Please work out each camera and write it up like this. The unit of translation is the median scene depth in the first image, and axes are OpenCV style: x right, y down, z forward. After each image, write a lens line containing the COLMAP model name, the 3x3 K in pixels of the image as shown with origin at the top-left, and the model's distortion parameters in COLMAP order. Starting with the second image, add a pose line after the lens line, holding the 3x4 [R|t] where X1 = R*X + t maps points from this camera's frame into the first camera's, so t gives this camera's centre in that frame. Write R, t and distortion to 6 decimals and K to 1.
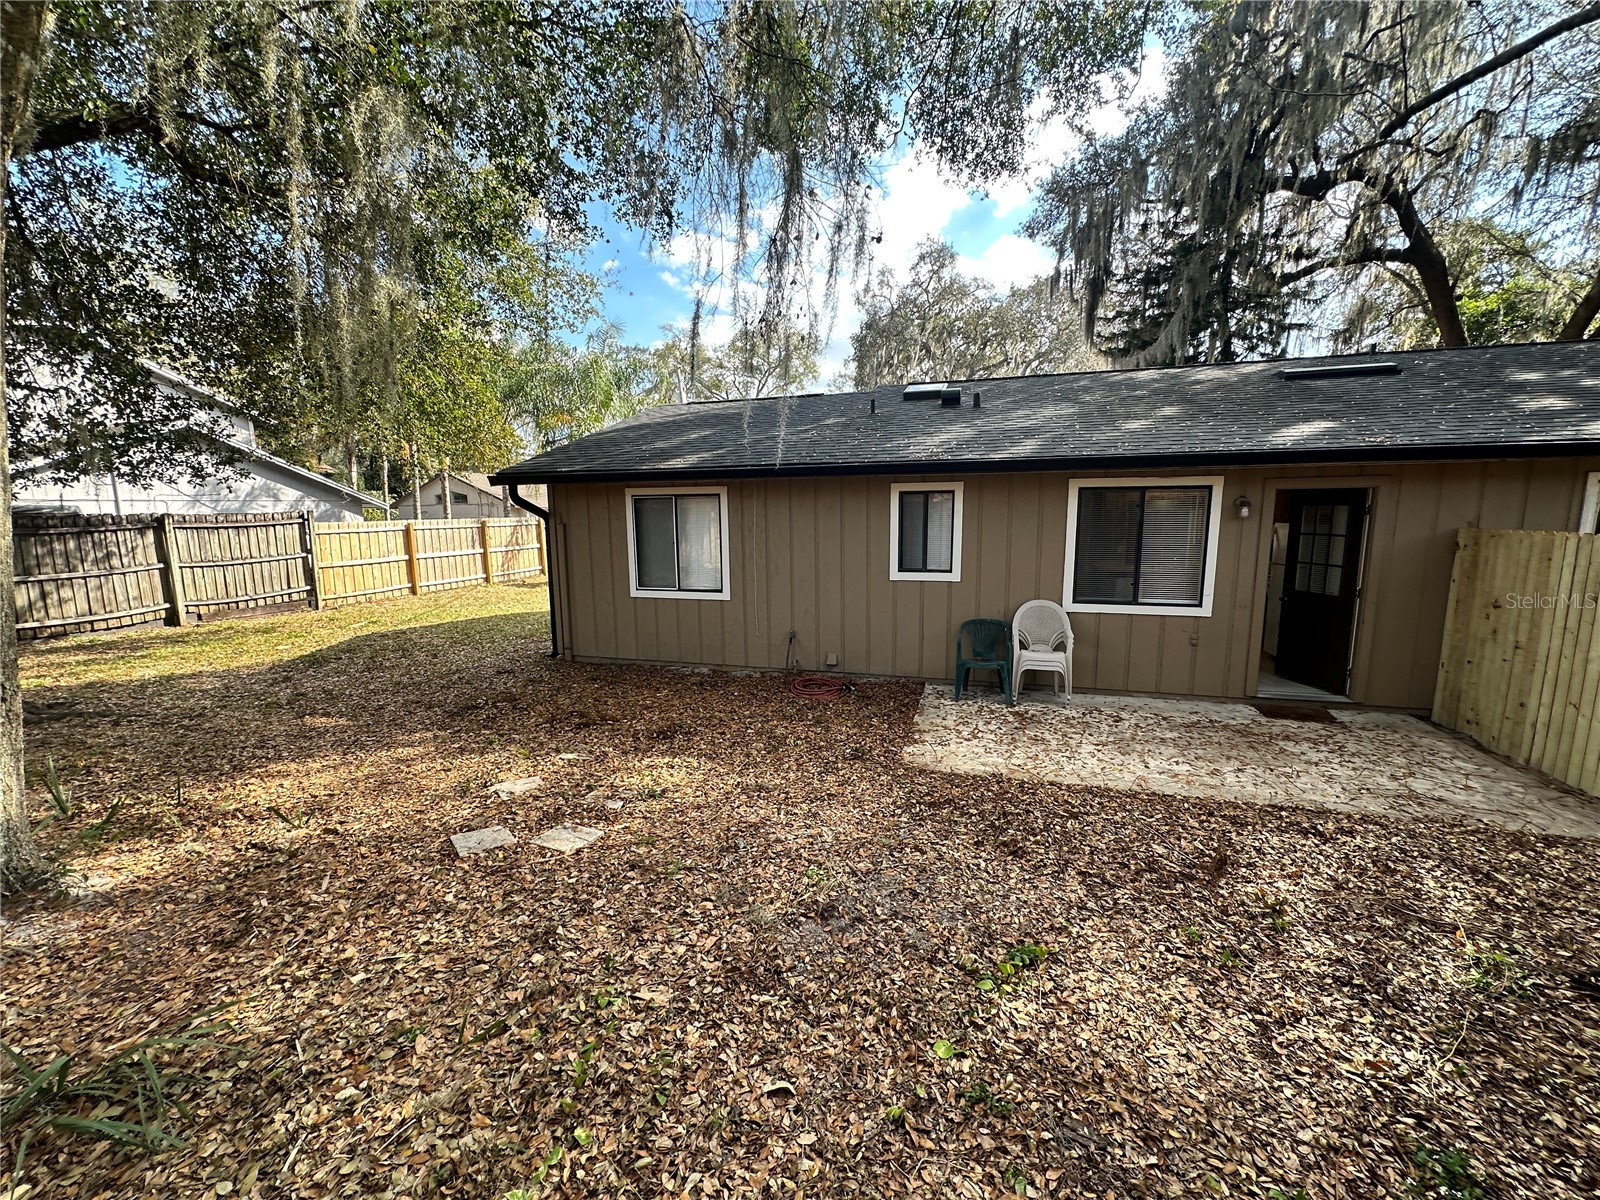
lens RADIAL K [[639.8, 0, 797.5], [0, 639.8, 604.6], [0, 0, 1]] dist [-0.002828, -0.000351]
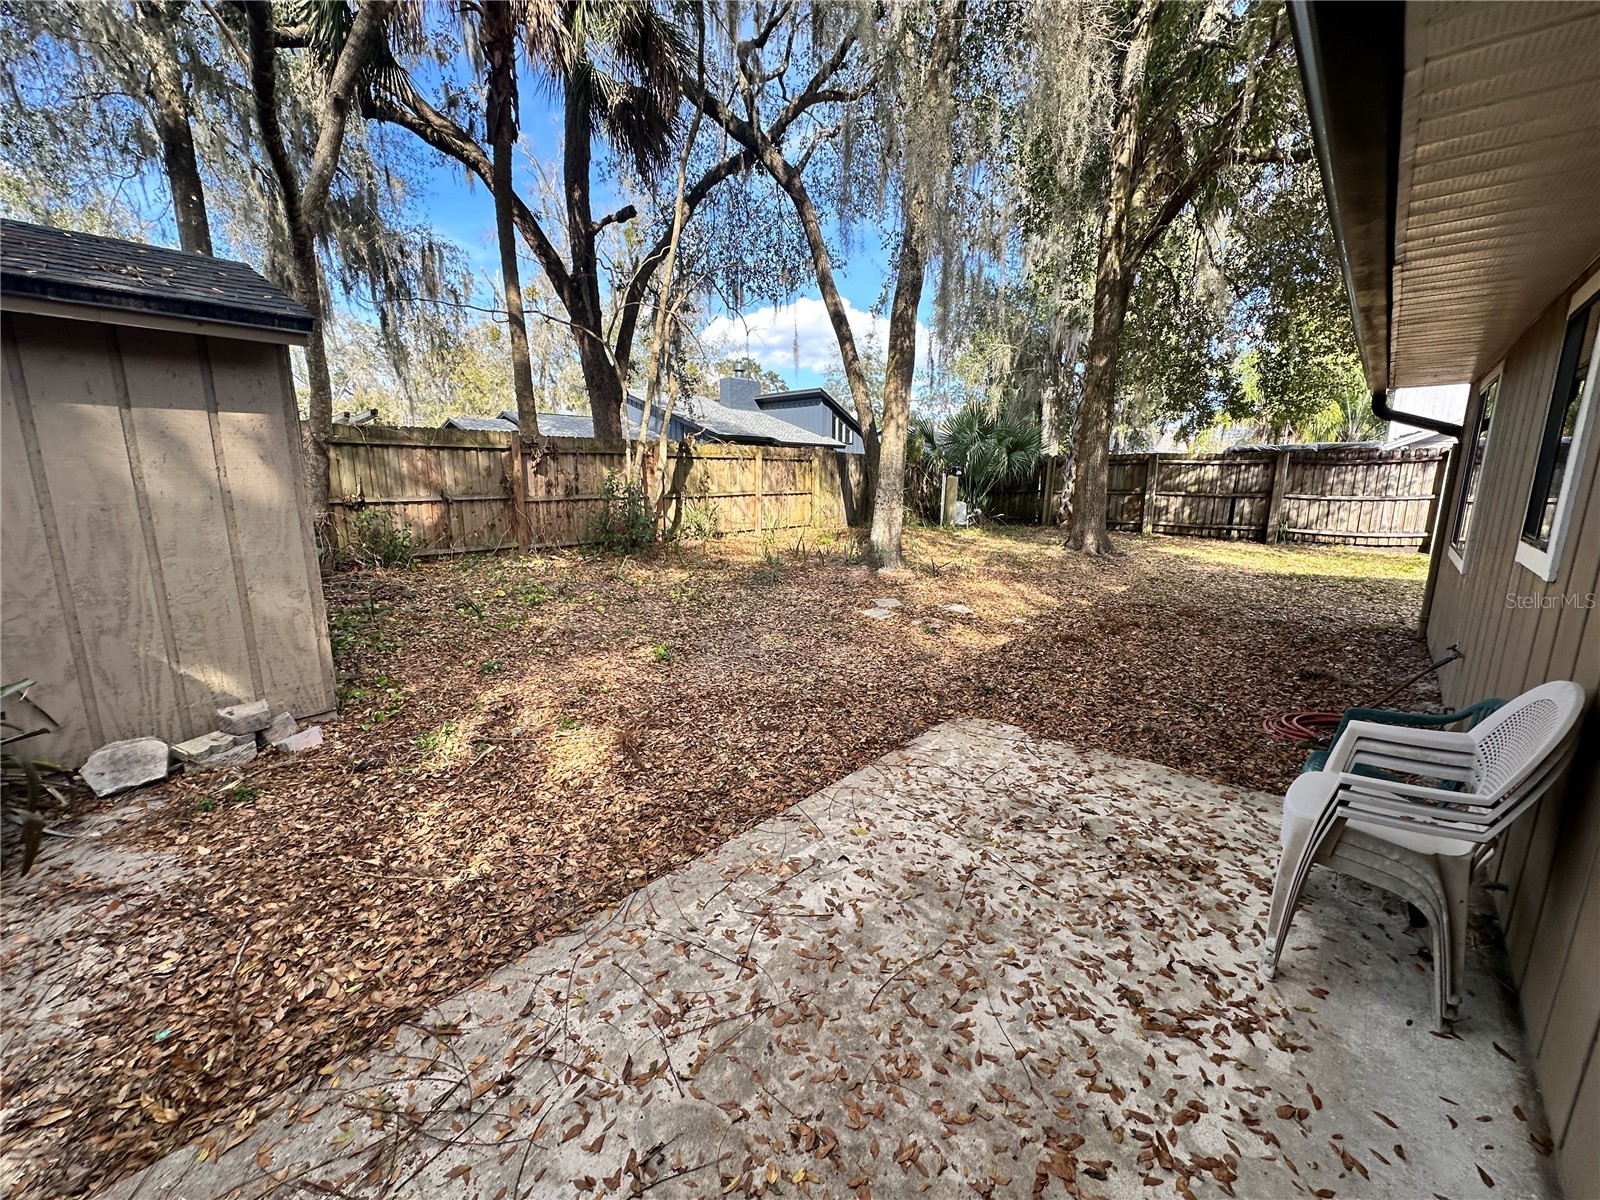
lens RADIAL K [[639.8, 0, 797.5], [0, 639.8, 604.6], [0, 0, 1]] dist [-0.002828, -0.000351]
pose [[-0.438182, 0.189357, -0.878715, 0.869518], [-0.127900, 0.954480, 0.269463, -0.077657], [0.889740, 0.230462, -0.394017, 0.987462]]
